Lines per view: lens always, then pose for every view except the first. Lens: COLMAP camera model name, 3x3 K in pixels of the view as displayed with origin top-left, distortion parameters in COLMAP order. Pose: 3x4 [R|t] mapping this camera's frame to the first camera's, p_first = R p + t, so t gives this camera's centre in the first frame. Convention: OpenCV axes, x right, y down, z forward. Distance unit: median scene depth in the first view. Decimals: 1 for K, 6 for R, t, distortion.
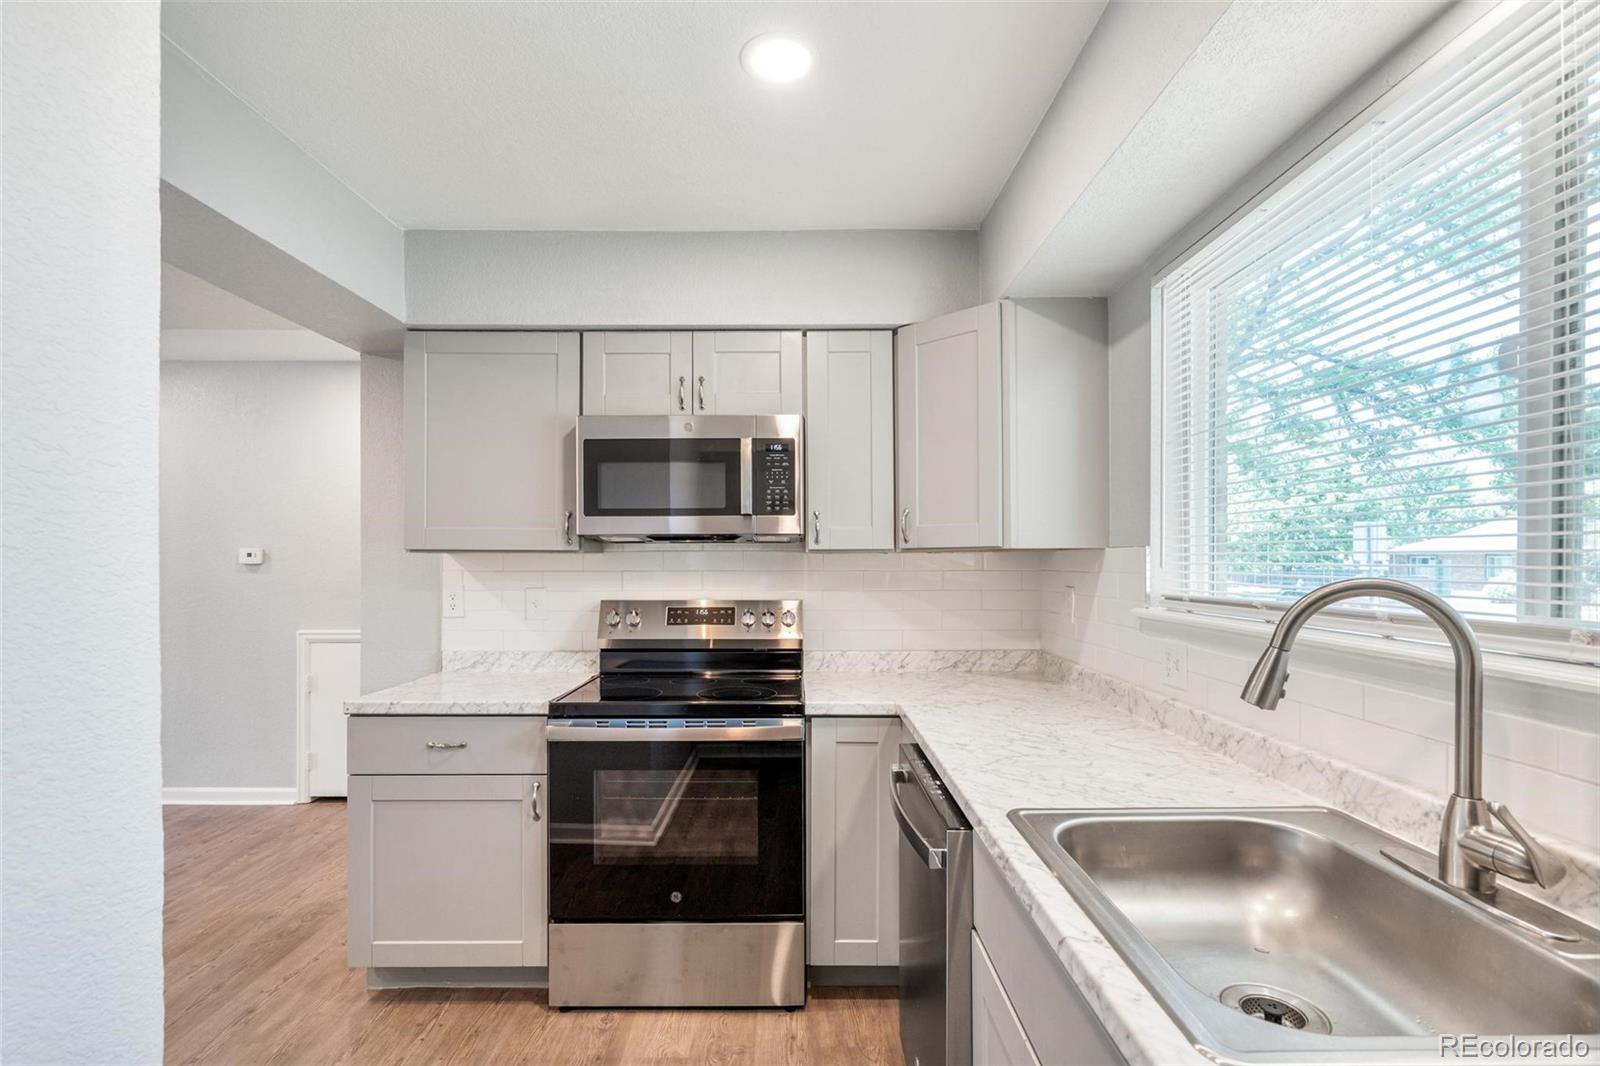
lens RADIAL K [[726.0, 0, 799.5], [0, 726.0, 558.6], [0, 0, 1]] dist [-0.002545, 0.000261]
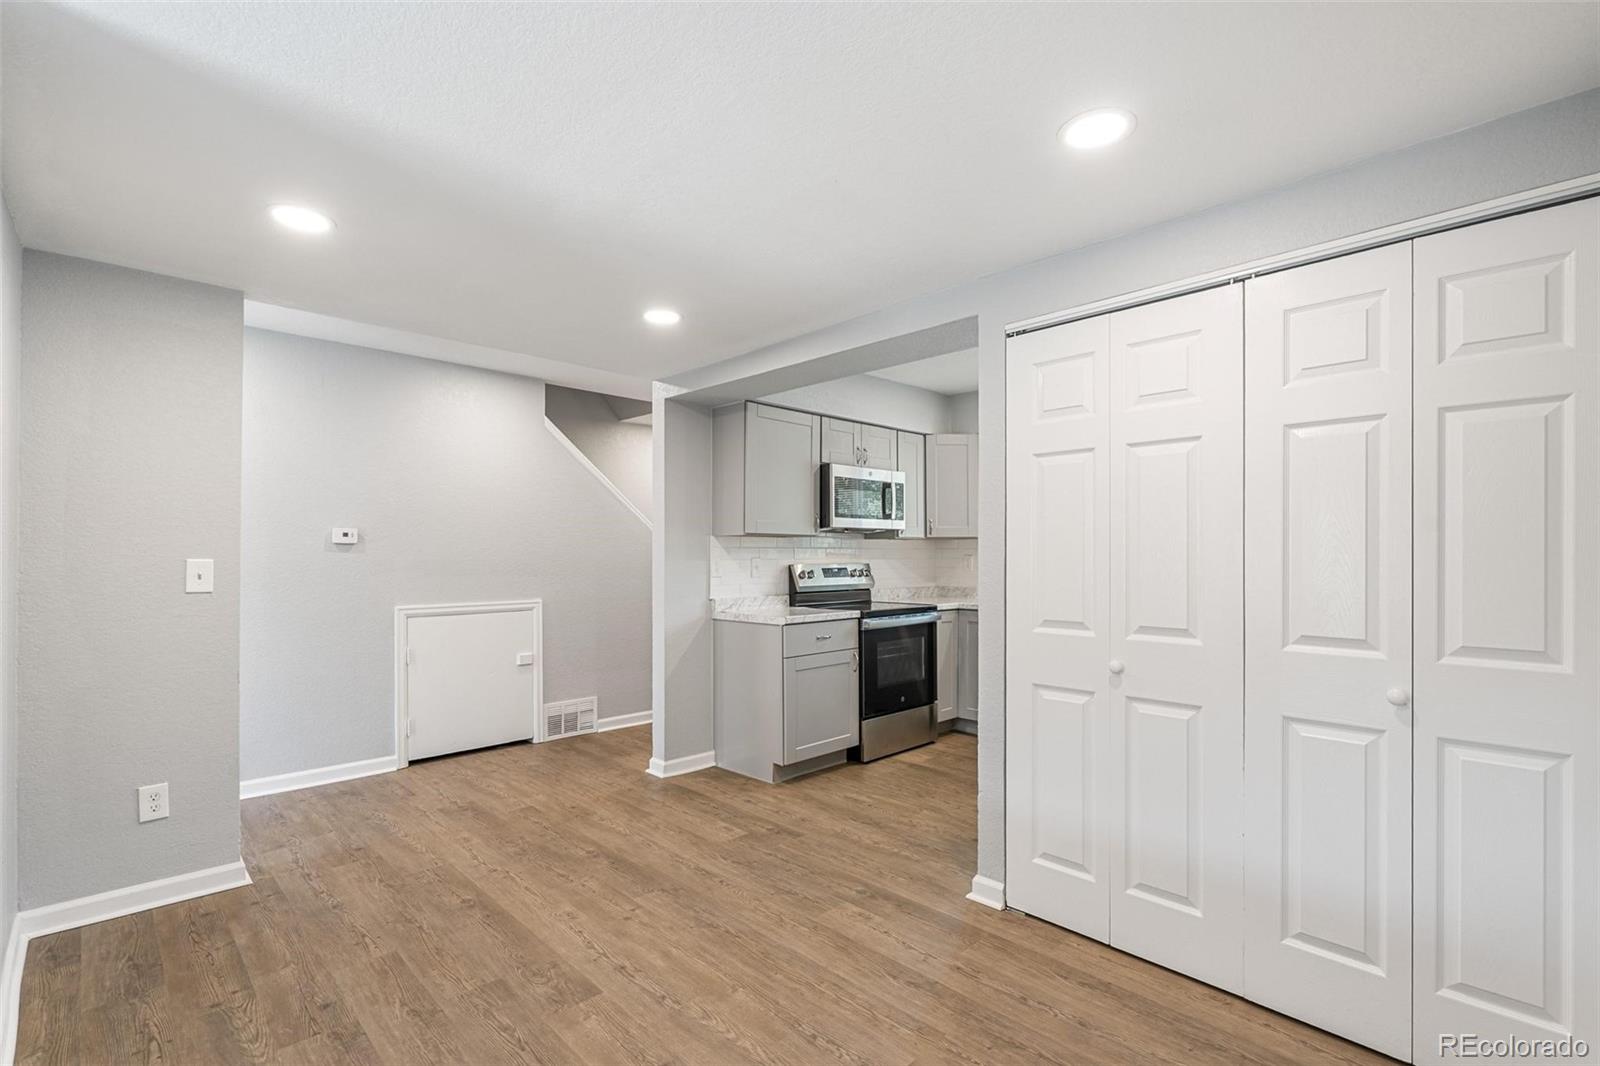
lens RADIAL K [[726.0, 0, 799.5], [0, 726.0, 558.6], [0, 0, 1]] dist [-0.002545, 0.000261]
pose [[0.716697, -0.003491, 0.697376, -1.420775], [-0.000859, 0.999982, 0.005889, 0.031295], [-0.697384, -0.004820, 0.716681, -0.239038]]
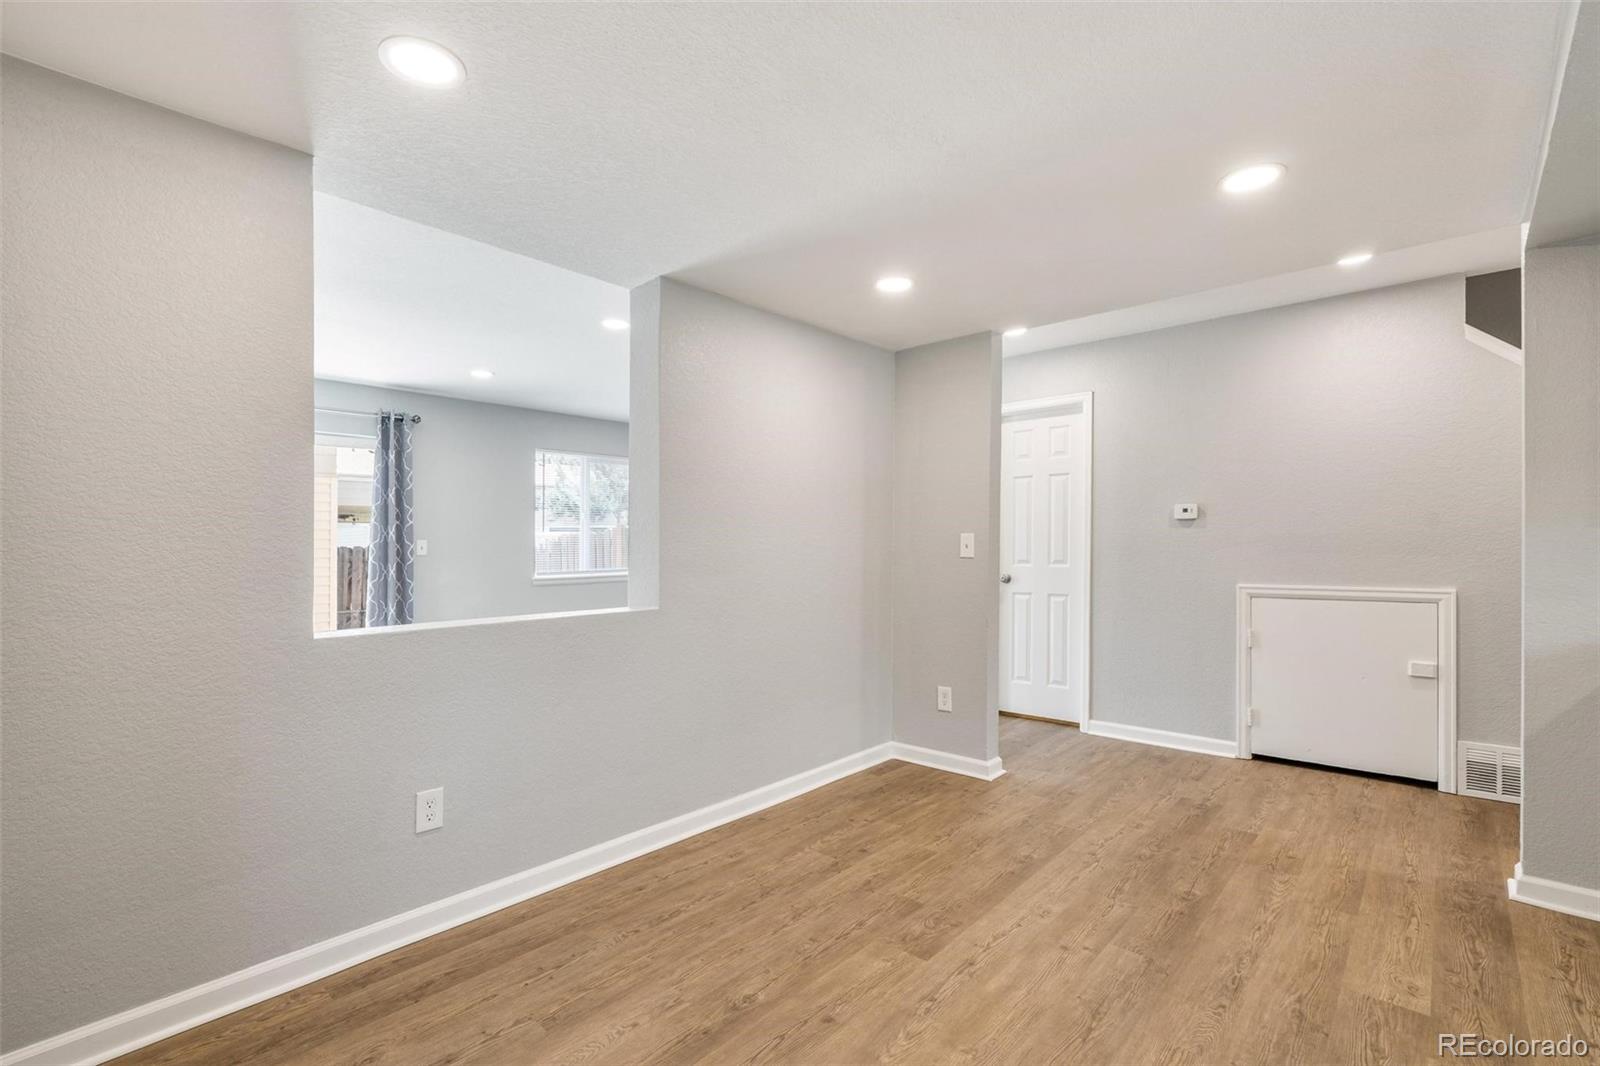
lens RADIAL K [[726.0, 0, 799.5], [0, 726.0, 558.6], [0, 0, 1]] dist [-0.002545, 0.000261]
pose [[0.738995, 0.005351, -0.673689, -0.657392], [0.009083, 0.999798, 0.017905, 0.057001], [0.673649, -0.019351, 0.738798, -0.191839]]
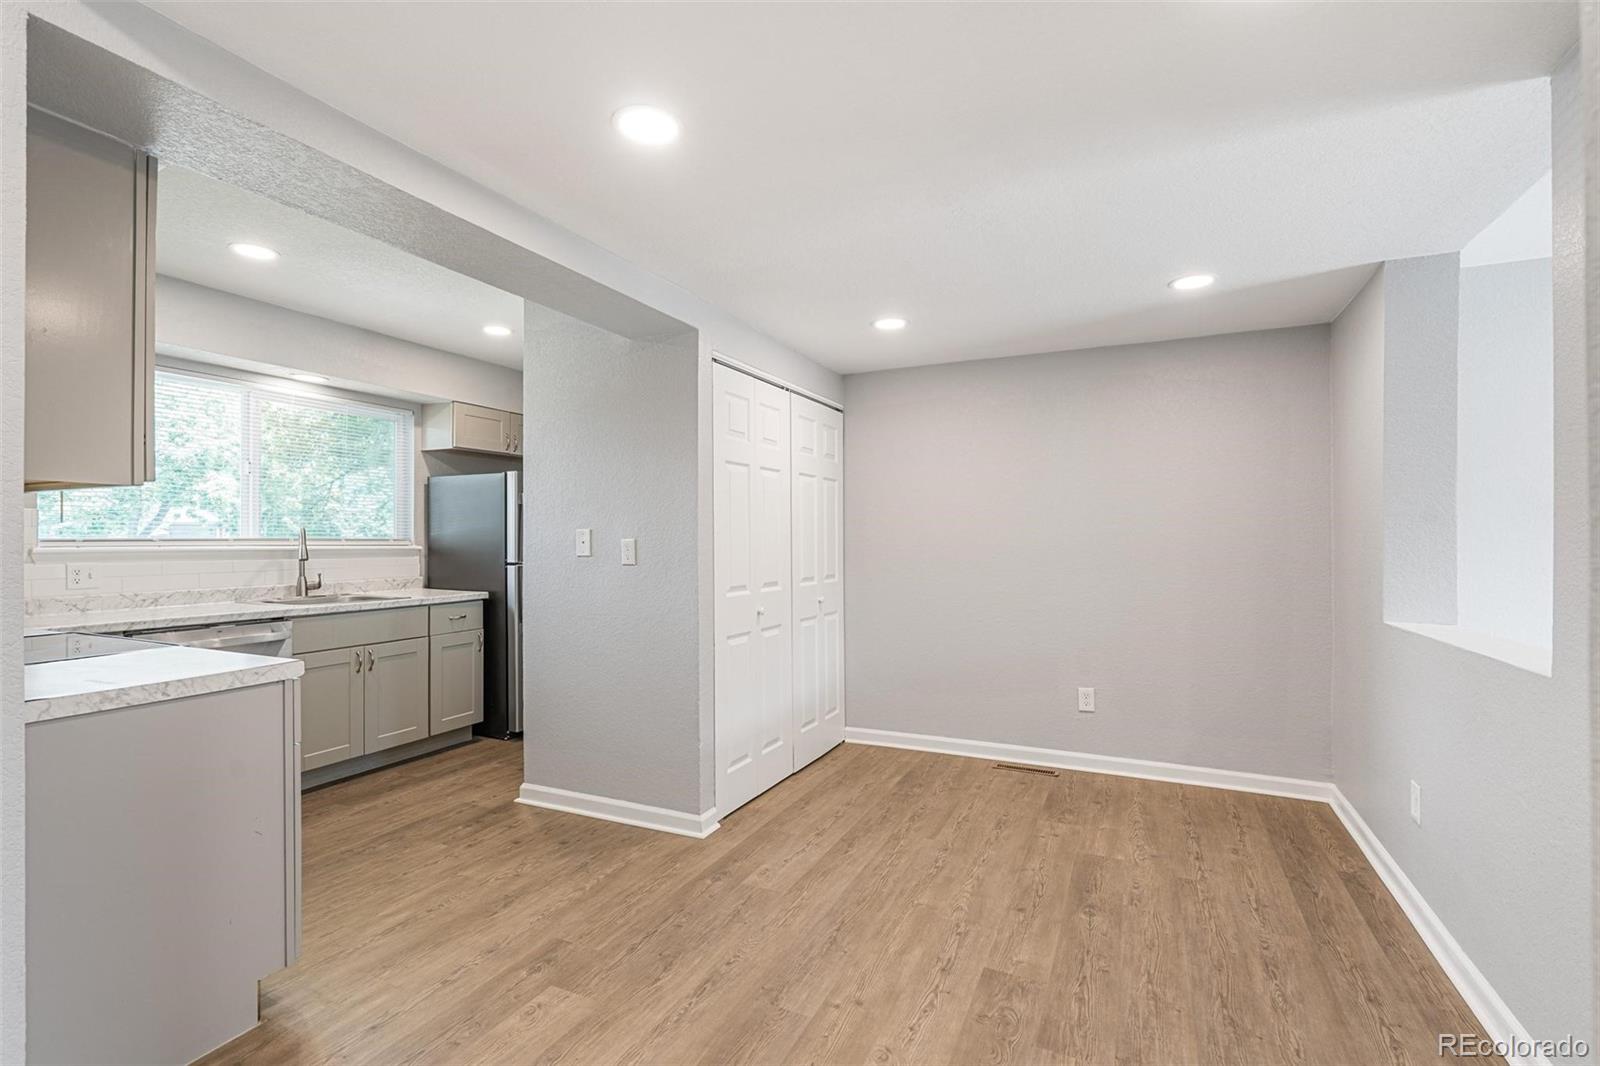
lens RADIAL K [[722.9, 0, 797.9], [0, 722.9, 542.2], [0, 0, 1]] dist [-0.003799, 0.000366]
pose [[-0.899155, 0.000621, 0.437629, -1.204693], [0.001262, 0.999999, 0.001173, 0.037334], [-0.437628, 0.001607, -0.899155, 1.176536]]
